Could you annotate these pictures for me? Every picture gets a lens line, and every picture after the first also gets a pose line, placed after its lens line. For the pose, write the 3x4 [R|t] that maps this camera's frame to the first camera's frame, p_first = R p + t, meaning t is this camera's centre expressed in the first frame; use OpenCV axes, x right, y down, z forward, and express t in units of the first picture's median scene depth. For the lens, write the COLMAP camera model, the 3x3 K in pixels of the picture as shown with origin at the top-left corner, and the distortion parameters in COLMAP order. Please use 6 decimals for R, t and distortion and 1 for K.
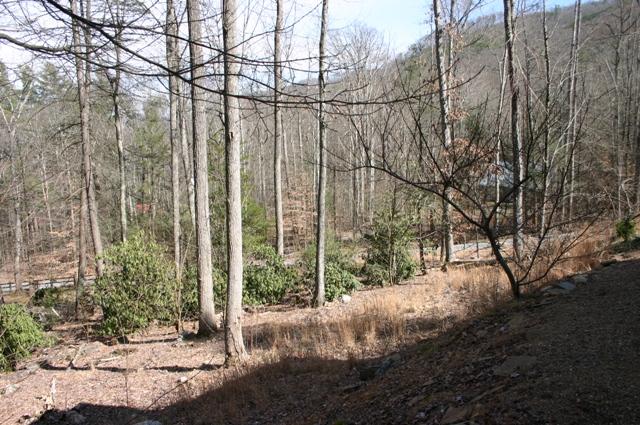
lens RADIAL K [[525.0, 0, 320.0], [0, 525.0, 225.8], [0, 0, 1]] dist [-0.141753, 0.134931]
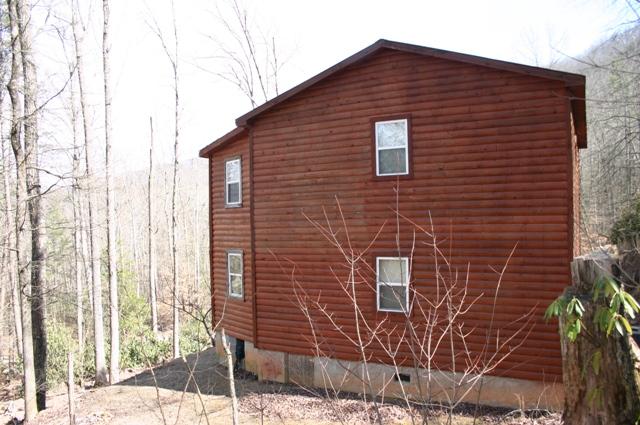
lens RADIAL K [[528.6, 0, 317.5], [0, 528.6, 226.5], [0, 0, 1]] dist [-0.144814, 0.148842]
pose [[0.984520, -0.017920, 0.174356, 0.131936], [0.041232, 0.990523, -0.131012, -0.028706], [-0.170356, 0.136172, 0.975928, -0.550904]]
